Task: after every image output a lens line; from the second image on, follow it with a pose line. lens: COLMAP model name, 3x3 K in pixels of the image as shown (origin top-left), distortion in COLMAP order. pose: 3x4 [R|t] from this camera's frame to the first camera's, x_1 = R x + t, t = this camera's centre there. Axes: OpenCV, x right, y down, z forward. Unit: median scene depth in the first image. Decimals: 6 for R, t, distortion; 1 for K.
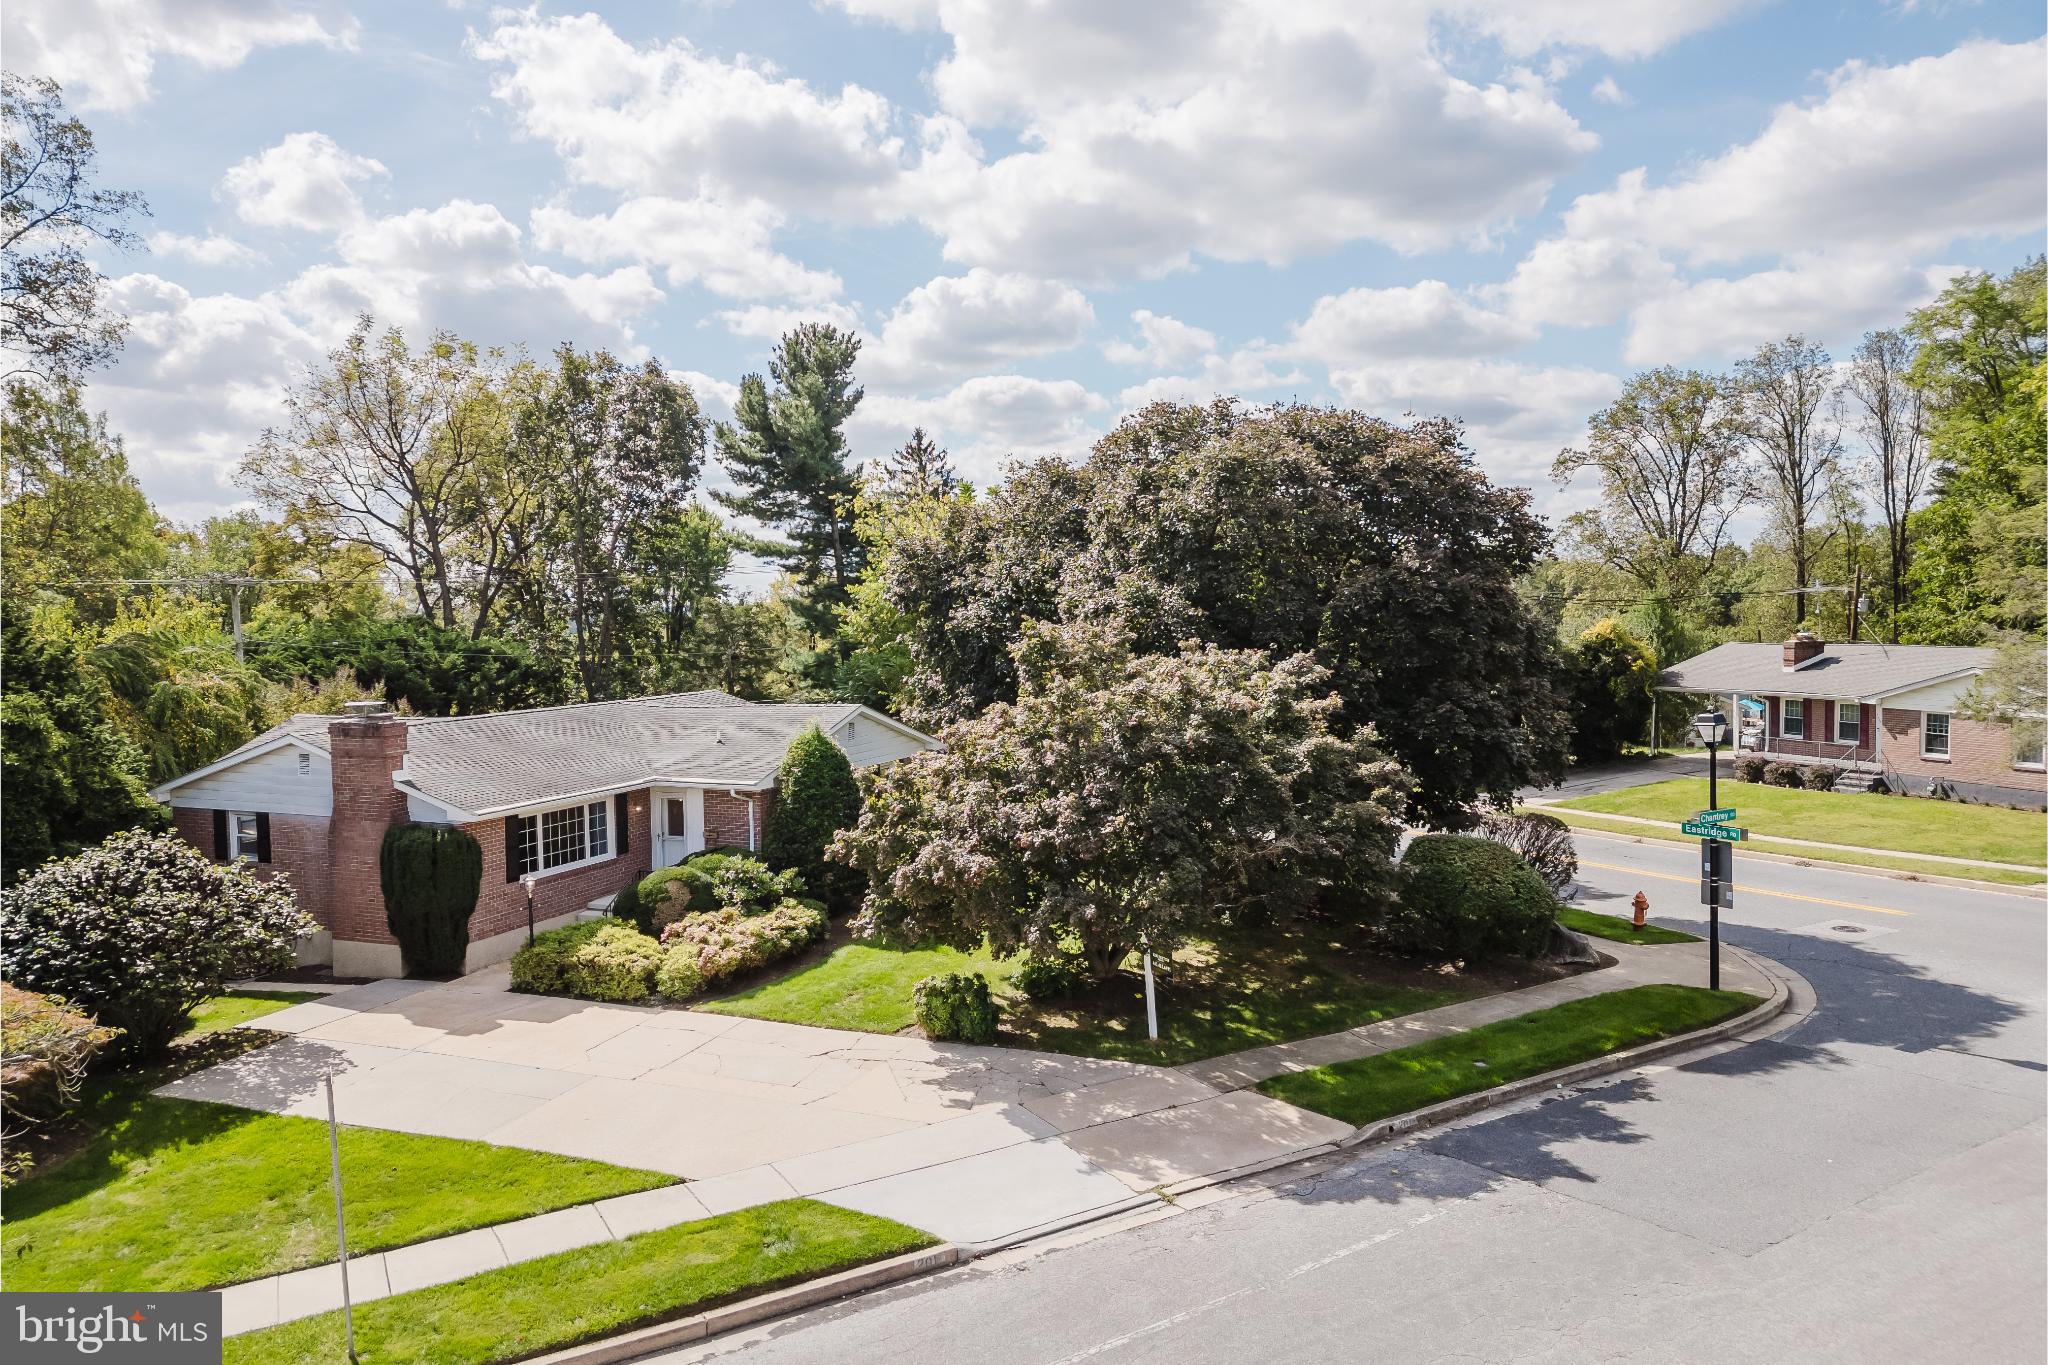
lens RADIAL K [[1408.9, 0, 1024.0], [0, 1408.9, 682.5], [0, 0, 1]] dist [0.094350, -0.109653]
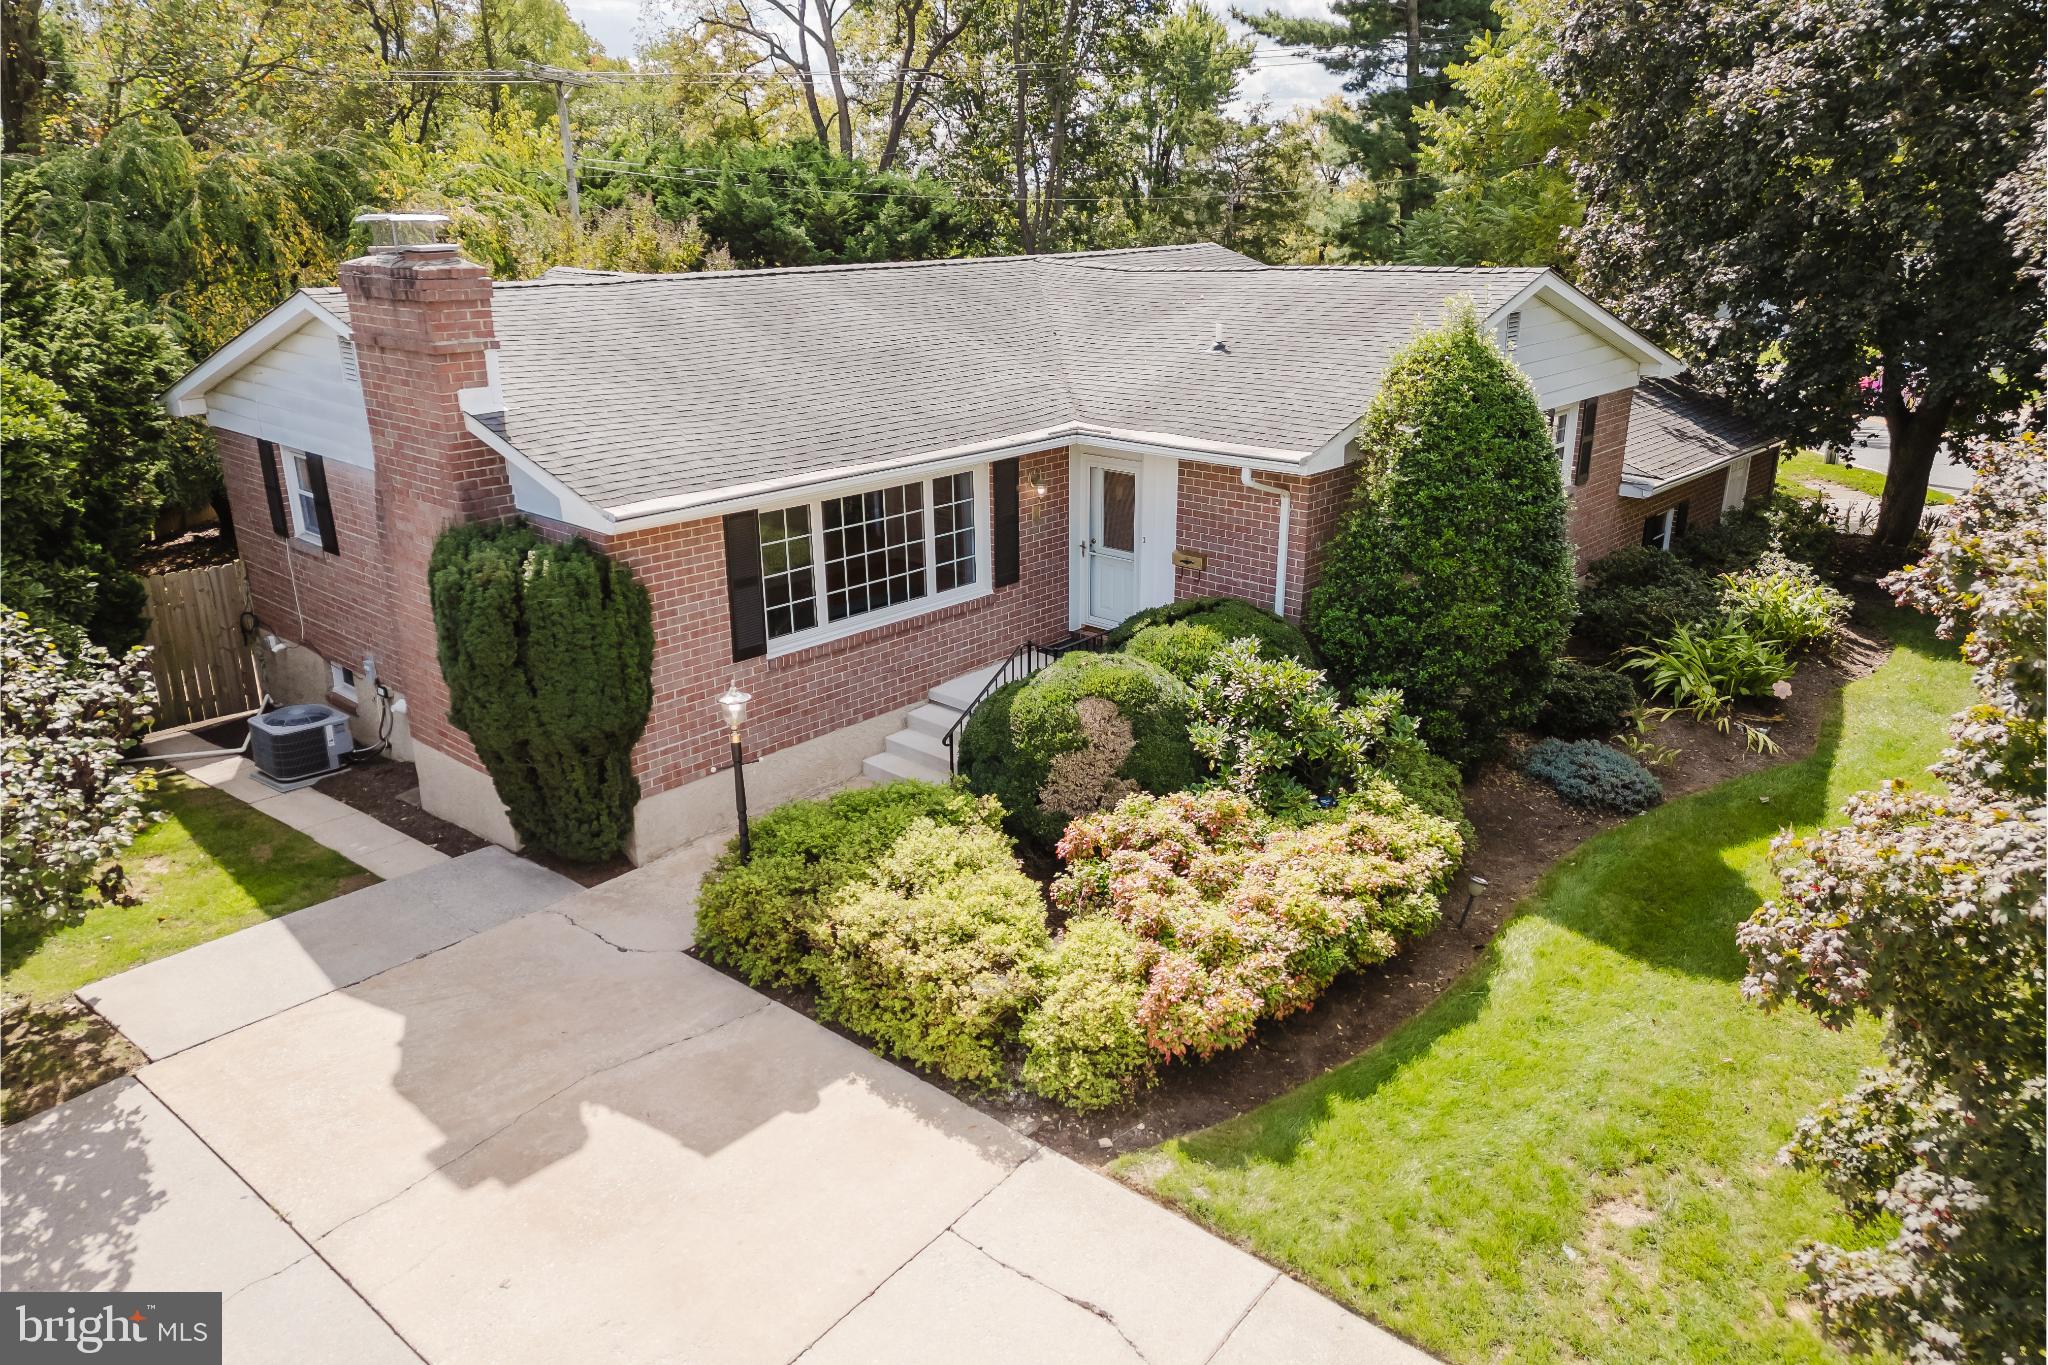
lens RADIAL K [[1408.9, 0, 1024.0], [0, 1408.9, 682.5], [0, 0, 1]] dist [0.094350, -0.109653]
pose [[0.944670, 0.114554, -0.307369, -0.132905], [-0.024945, 0.959413, 0.280900, 0.020401], [0.327072, -0.257690, 0.909186, 0.583993]]
